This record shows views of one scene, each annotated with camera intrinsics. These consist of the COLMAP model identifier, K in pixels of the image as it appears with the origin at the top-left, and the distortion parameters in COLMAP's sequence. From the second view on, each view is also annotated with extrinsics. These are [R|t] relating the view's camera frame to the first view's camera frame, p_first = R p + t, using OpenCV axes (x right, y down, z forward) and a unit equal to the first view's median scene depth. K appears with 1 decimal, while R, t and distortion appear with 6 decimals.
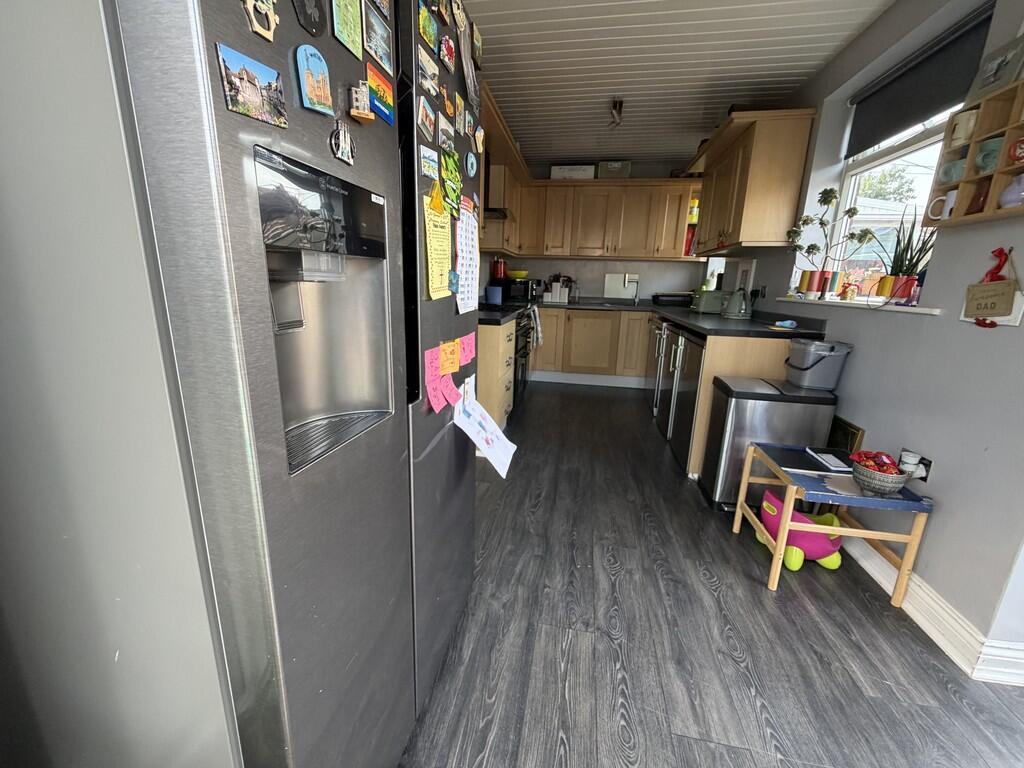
lens RADIAL K [[409.1, 0, 509.6], [0, 409.1, 382.8], [0, 0, 1]] dist [-0.000316, -0.000102]
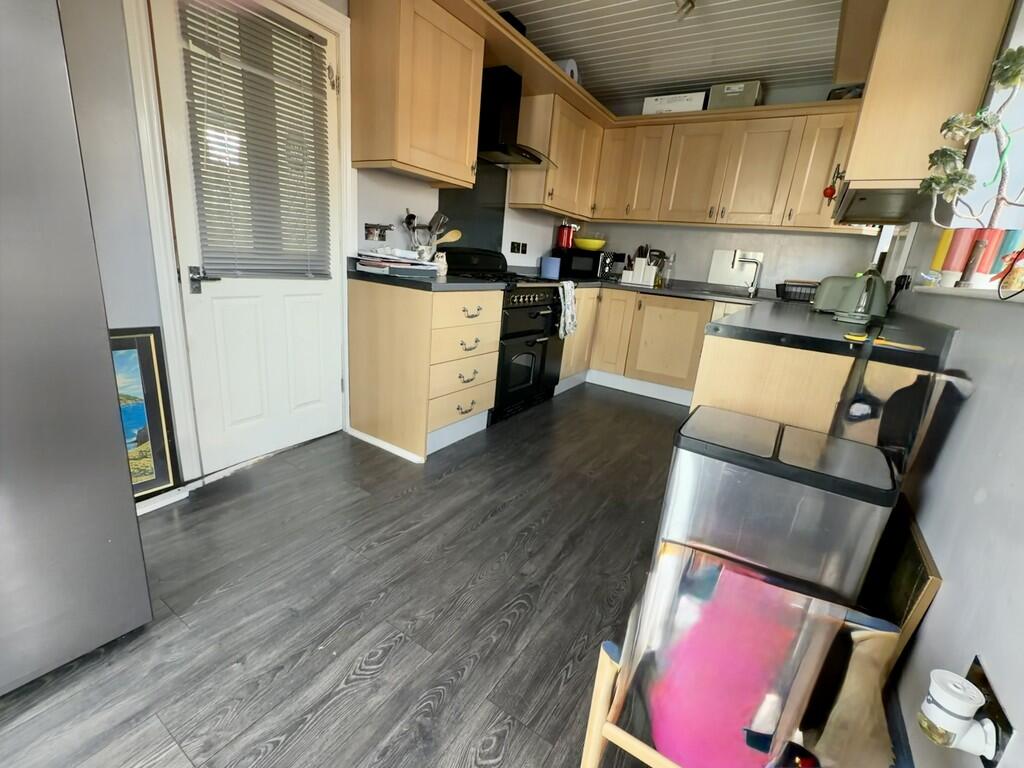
lens RADIAL K [[448.9, 0, 514.5], [0, 448.9, 386.1], [0, 0, 1]] dist [-0.004606, 0.000585]
pose [[0.925115, 0.157517, -0.345471, 0.274560], [-0.151125, 0.987465, 0.045545, -0.018626], [0.348315, 0.010075, 0.937324, 0.186570]]
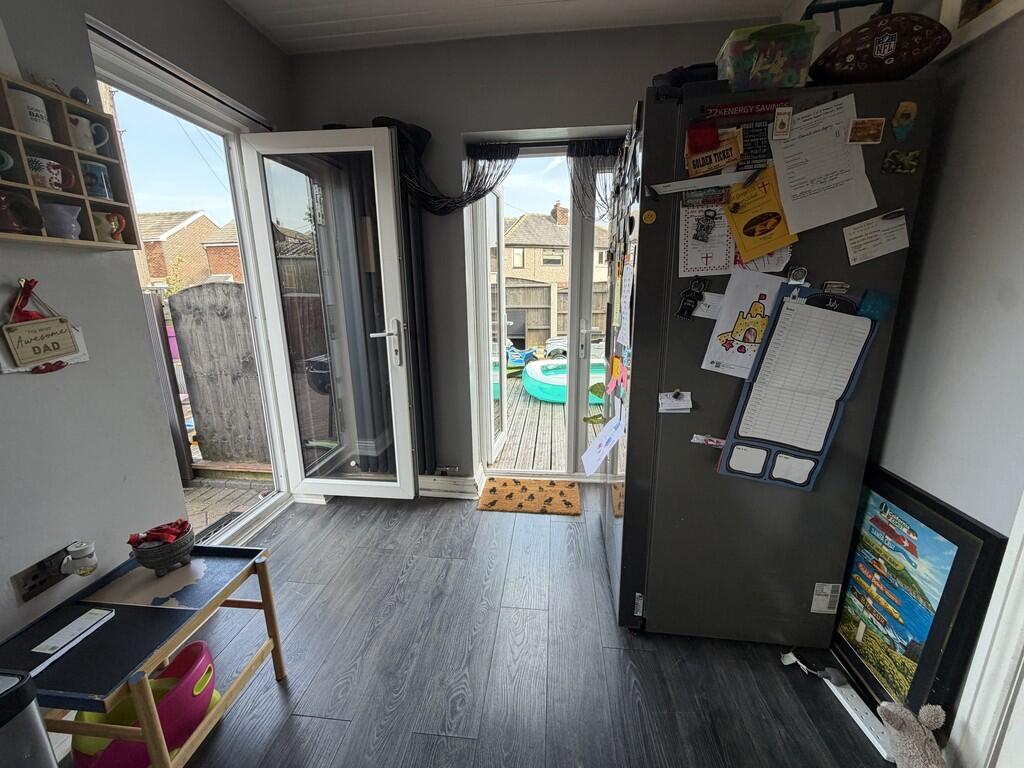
lens RADIAL K [[409.1, 0, 510.8], [0, 409.1, 385.1], [0, 0, 1]] dist [-0.000316, -0.000102]
pose [[-0.996738, 0.002493, -0.080671, 0.095947], [-0.034034, 0.893328, 0.448114, -0.175729], [0.073183, 0.449398, -0.890329, 0.617014]]
